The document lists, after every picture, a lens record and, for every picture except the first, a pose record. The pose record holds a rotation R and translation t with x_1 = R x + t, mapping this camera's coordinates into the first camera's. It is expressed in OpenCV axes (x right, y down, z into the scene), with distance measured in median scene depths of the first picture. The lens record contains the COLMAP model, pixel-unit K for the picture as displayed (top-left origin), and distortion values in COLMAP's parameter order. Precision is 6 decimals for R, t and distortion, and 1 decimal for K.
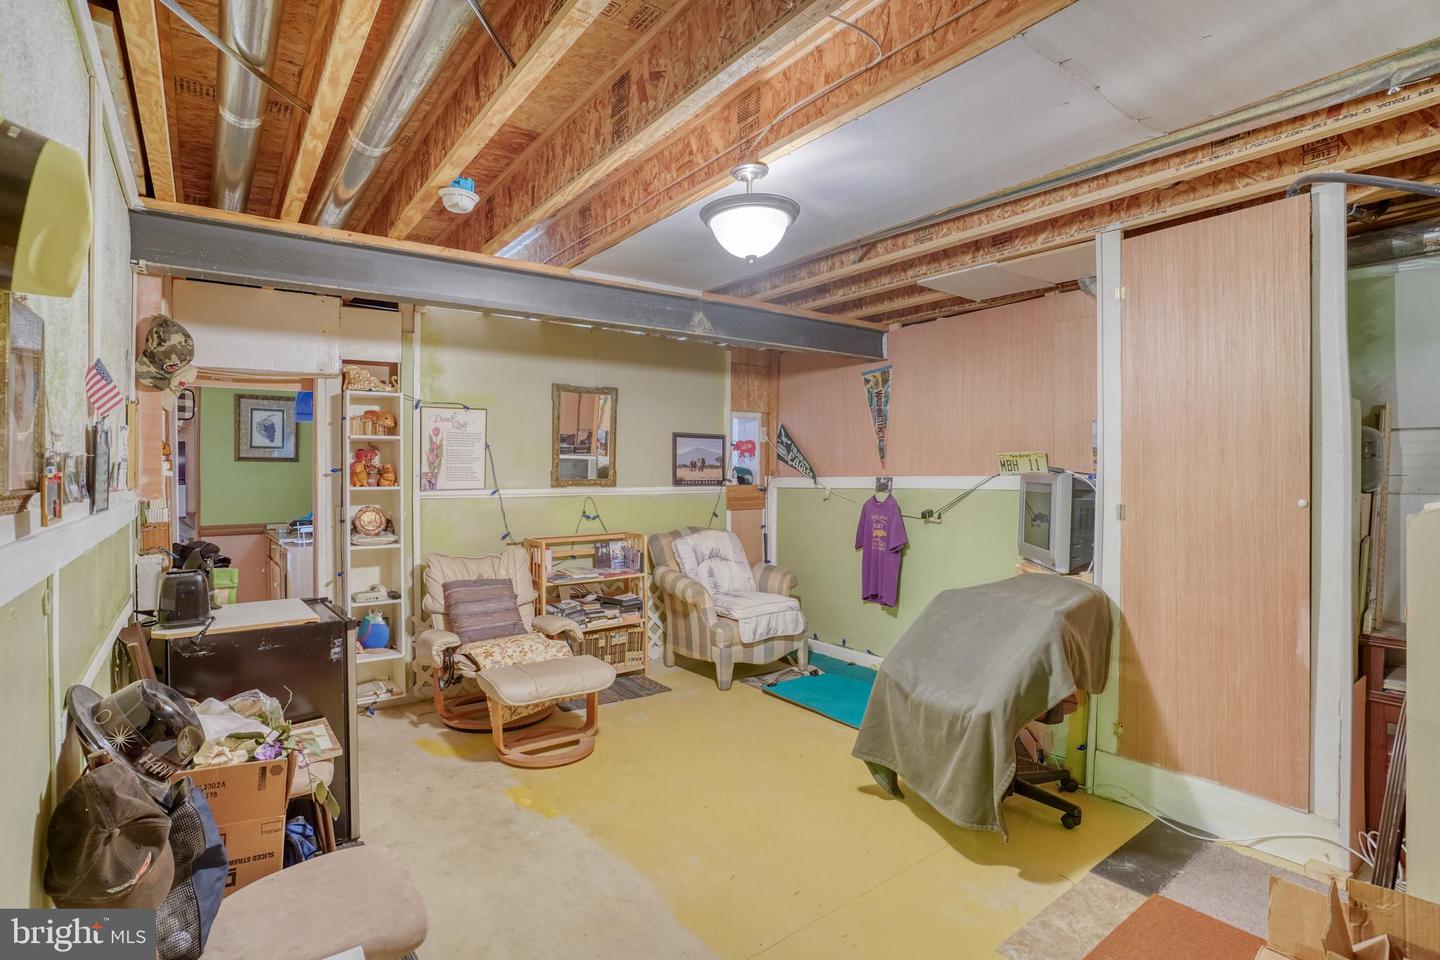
lens RADIAL K [[719.1, 0, 713.9], [0, 719.1, 472.3], [0, 0, 1]] dist [-0.083953, 0.043383]
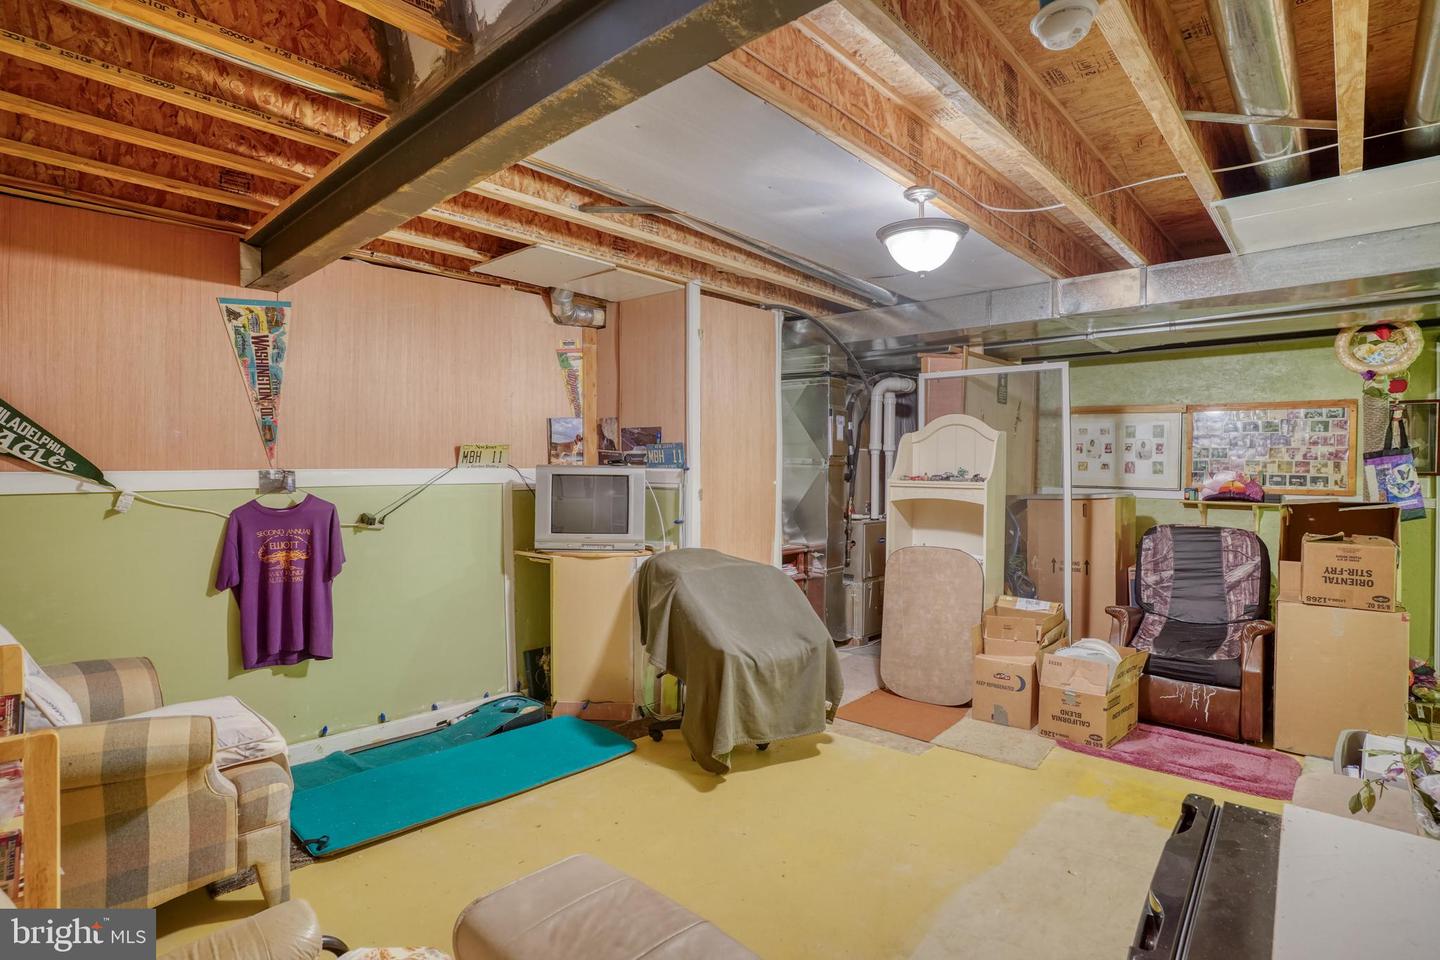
lens RADIAL K [[719.1, 0, 713.9], [0, 719.1, 472.3], [0, 0, 1]] dist [-0.083953, 0.043383]
pose [[-0.185999, -0.010102, 0.982498, -0.465813], [-0.007125, 0.999935, 0.008932, -0.000207], [-0.982524, -0.005339, -0.186059, 0.728763]]
